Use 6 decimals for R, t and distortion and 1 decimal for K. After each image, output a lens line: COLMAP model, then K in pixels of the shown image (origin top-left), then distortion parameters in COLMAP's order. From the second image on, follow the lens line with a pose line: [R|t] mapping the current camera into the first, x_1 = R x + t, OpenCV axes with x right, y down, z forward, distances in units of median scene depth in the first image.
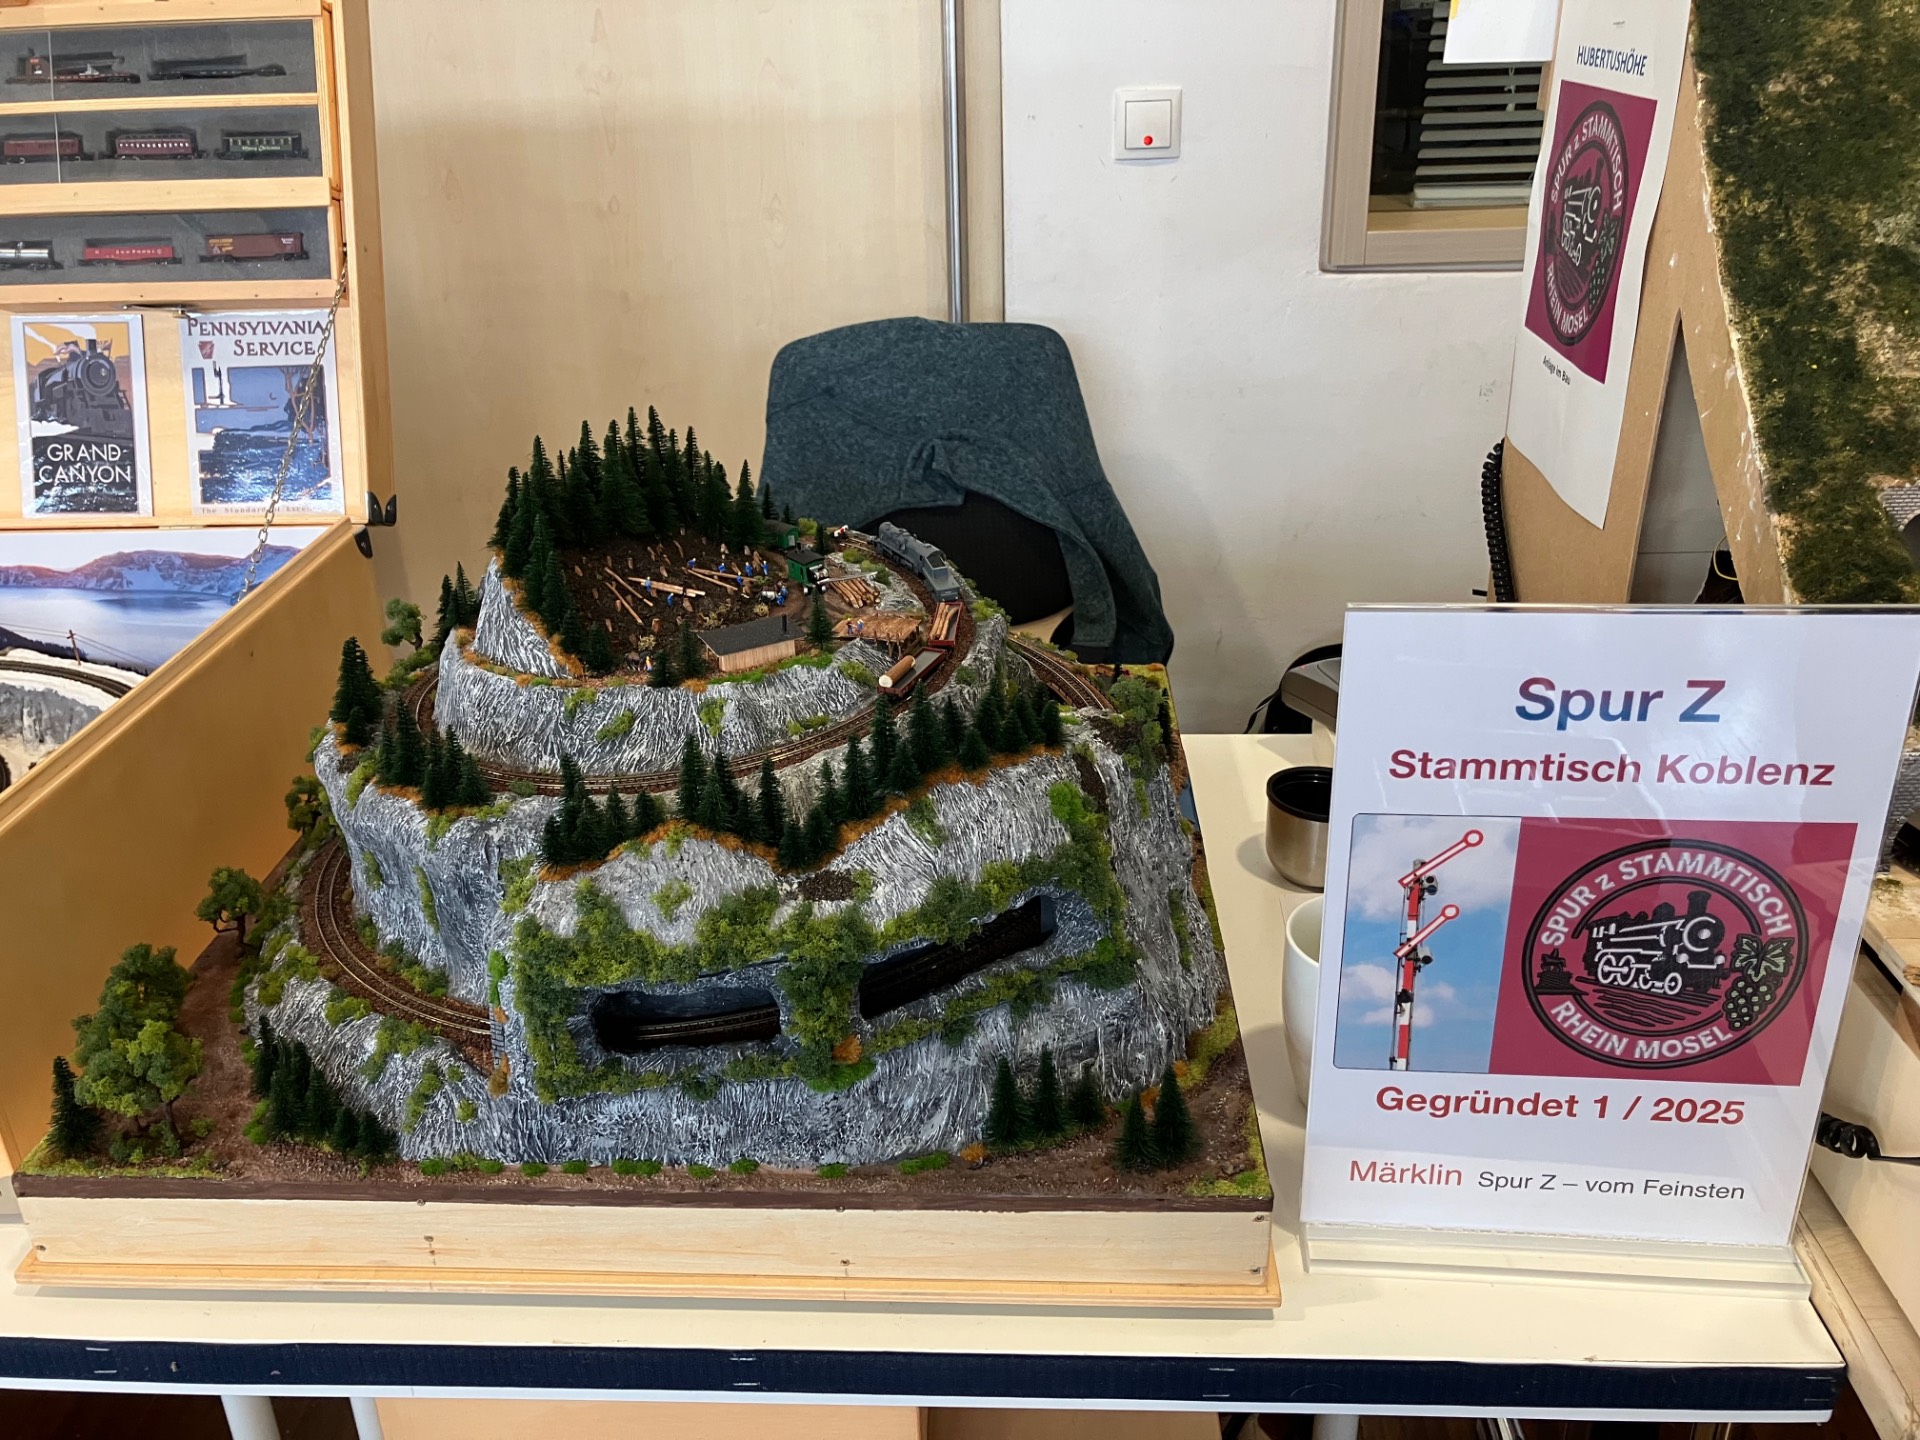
lens RADIAL K [[1587.1, 0, 960.0], [0, 1587.1, 716.0], [0, 0, 1]] dist [0.001821, -0.006654]
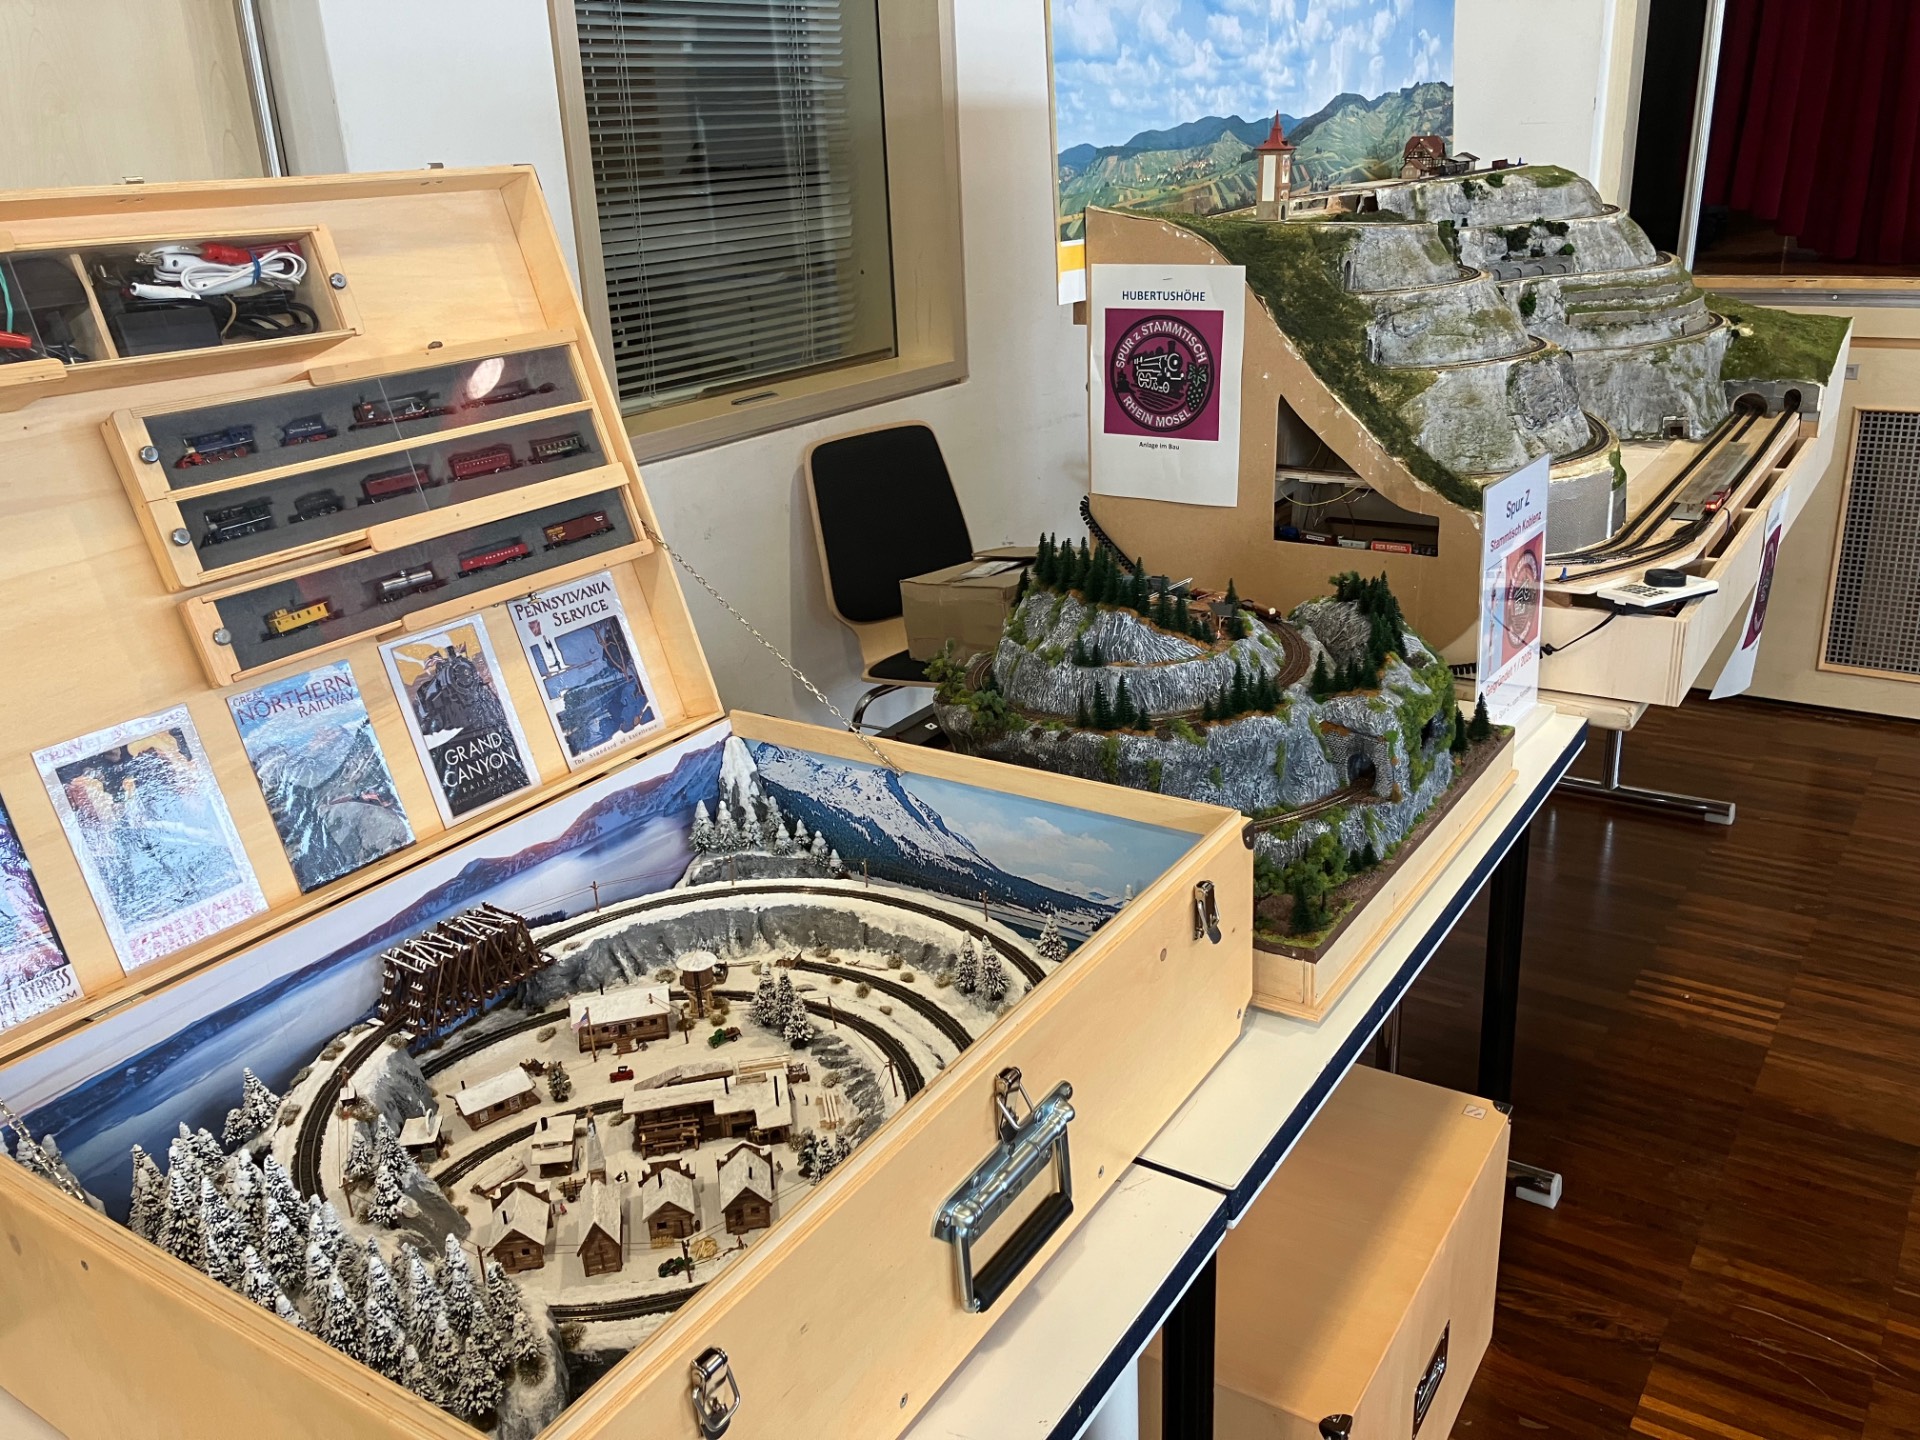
lens RADIAL K [[1587.1, 0, 960.1], [0, 1587.1, 721.6], [0, 0, 1]] dist [0.001821, -0.006654]
pose [[0.494851, -0.291325, 0.818690, -1.273867], [0.396045, 0.914202, 0.085926, -0.146545], [-0.773480, 0.281717, 0.567771, 0.136684]]
